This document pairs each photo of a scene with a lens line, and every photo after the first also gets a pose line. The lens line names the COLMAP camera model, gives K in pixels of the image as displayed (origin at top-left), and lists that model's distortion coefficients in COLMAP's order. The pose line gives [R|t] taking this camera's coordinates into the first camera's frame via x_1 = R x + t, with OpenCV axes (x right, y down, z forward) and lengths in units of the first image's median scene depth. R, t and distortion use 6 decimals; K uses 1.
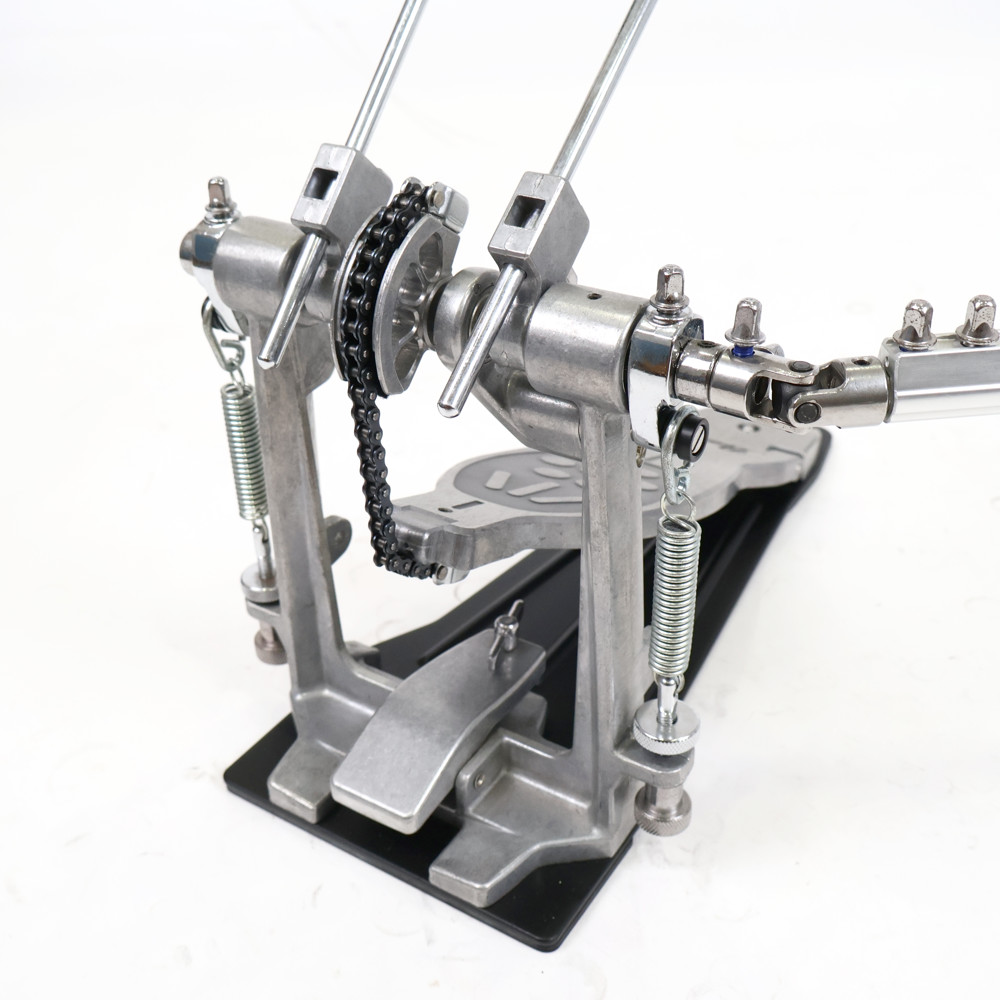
lens RADIAL K [[1251.6, 0, 500.0], [0, 1251.6, 500.0], [0, 0, 1]] dist [-0.025179, -0.012648]
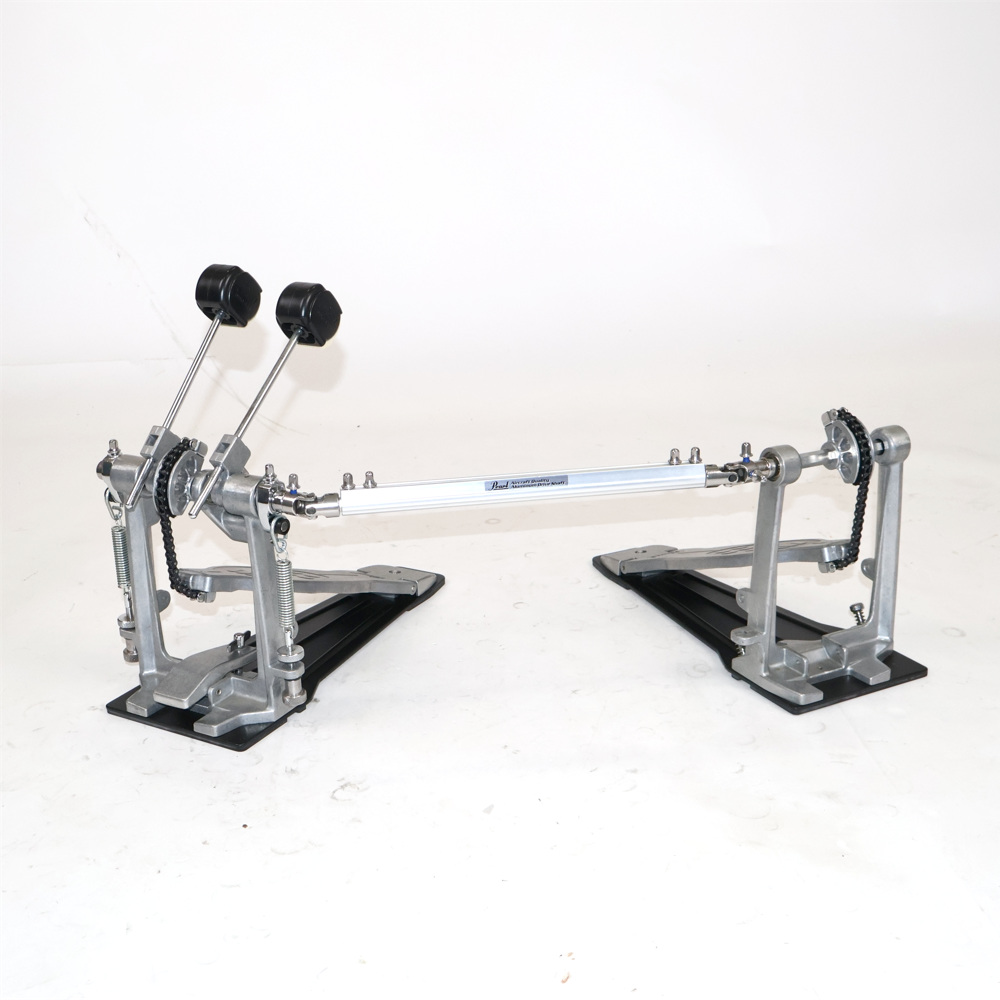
lens RADIAL K [[1251.6, 0, 500.0], [0, 1251.6, 500.0], [0, 0, 1]] dist [-0.025179, -0.012648]
pose [[0.997370, -0.012380, 0.071410, 0.402457], [0.028396, 0.973279, -0.227862, 0.495854], [-0.066681, 0.229290, 0.971071, -1.596473]]
